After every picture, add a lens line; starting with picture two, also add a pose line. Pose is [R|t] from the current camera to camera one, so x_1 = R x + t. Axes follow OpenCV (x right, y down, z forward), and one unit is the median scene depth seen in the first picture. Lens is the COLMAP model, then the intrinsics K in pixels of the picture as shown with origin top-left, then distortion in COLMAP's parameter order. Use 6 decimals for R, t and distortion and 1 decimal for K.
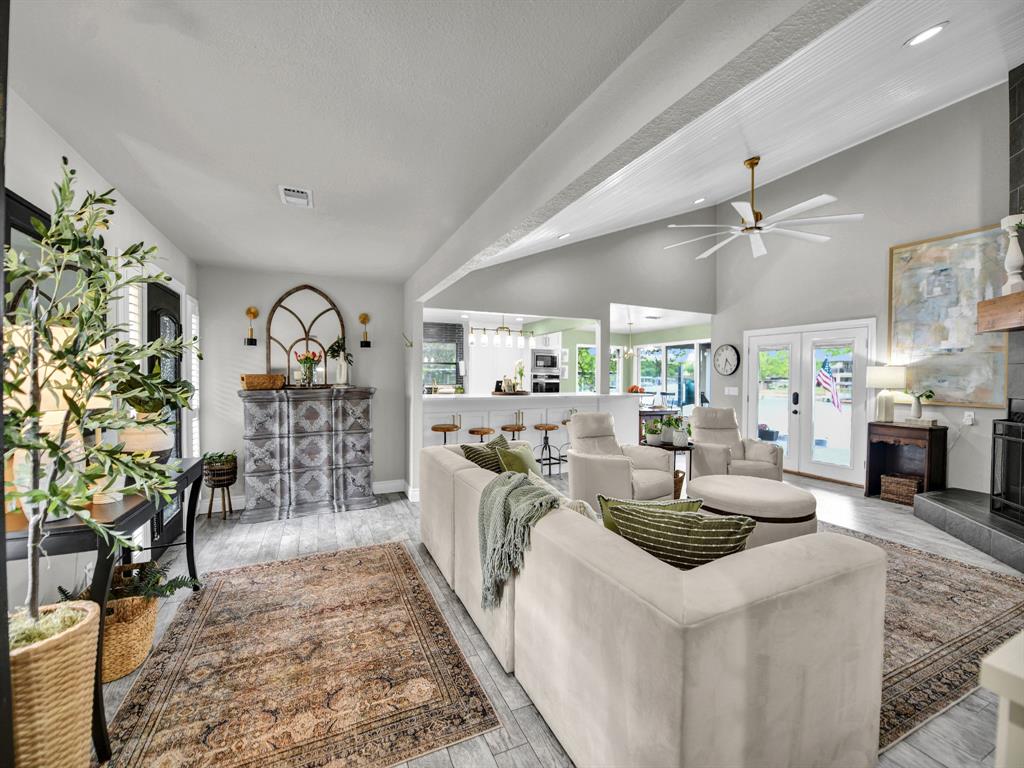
lens RADIAL K [[422.1, 0, 512.0], [0, 422.1, 393.5], [0, 0, 1]] dist [-0.023408, -0.000432]
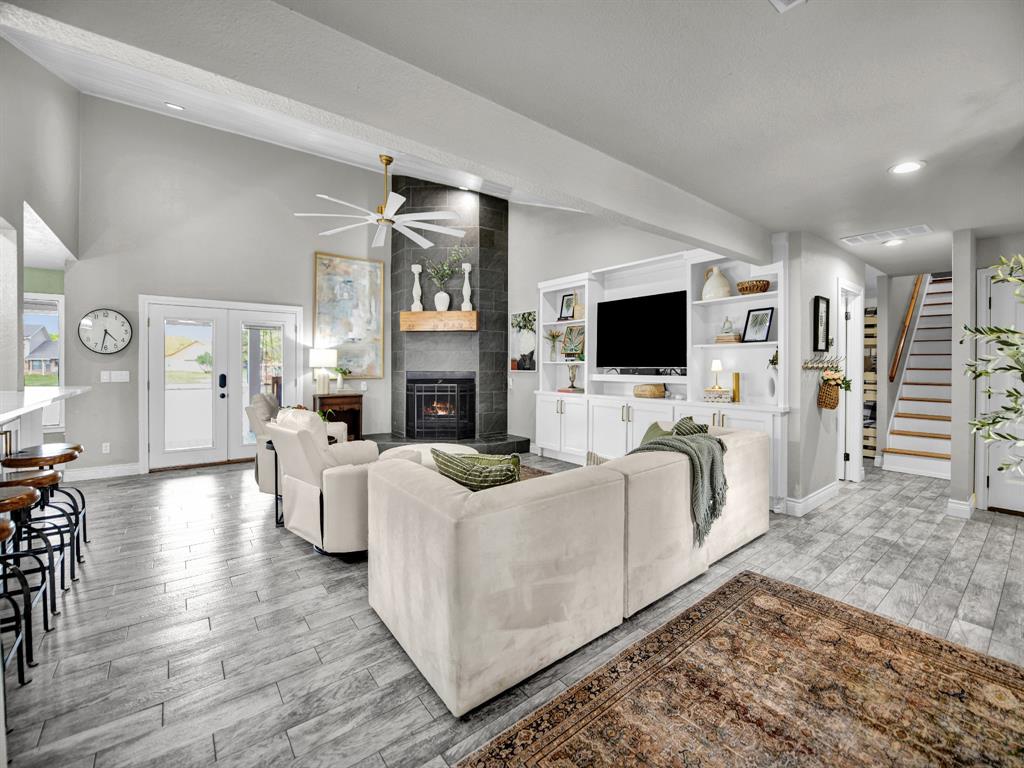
lens RADIAL K [[442.9, 0, 513.8], [0, 442.9, 366.4], [0, 0, 1]] dist [-0.022960, -0.000062]
pose [[-0.243734, -0.010907, 0.969781, -0.558101], [0.031765, 0.999310, 0.019223, -0.024883], [-0.969322, 0.035490, -0.243219, 0.865345]]
